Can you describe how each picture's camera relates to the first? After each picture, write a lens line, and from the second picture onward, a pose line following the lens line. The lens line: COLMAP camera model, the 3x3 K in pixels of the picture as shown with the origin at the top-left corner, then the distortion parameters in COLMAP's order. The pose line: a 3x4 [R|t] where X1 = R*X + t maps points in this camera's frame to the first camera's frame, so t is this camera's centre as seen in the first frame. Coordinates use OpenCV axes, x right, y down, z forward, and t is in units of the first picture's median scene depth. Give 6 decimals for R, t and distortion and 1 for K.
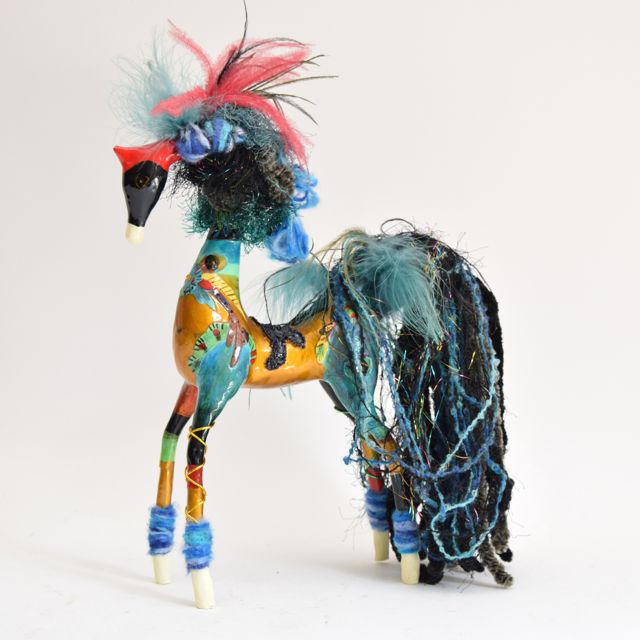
lens RADIAL K [[1548.1, 0, 315.6], [0, 1548.1, 323.9], [0, 0, 1]] dist [0.031831, 0.000000]
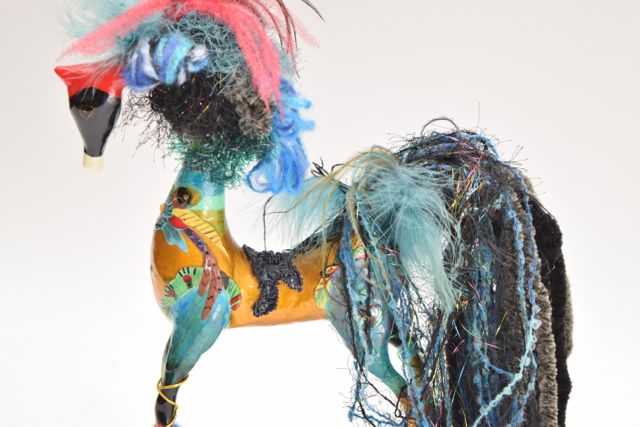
lens RADIAL K [[1455.4, 0, 320.2], [0, 1455.4, 213.8], [0, 0, 1]] dist [0.086423, 0.000000]
pose [[0.942280, 0.099423, -0.319723, 0.253519], [0.005375, 0.950282, 0.311345, -0.272938], [0.334782, -0.295093, 0.894898, 0.308546]]
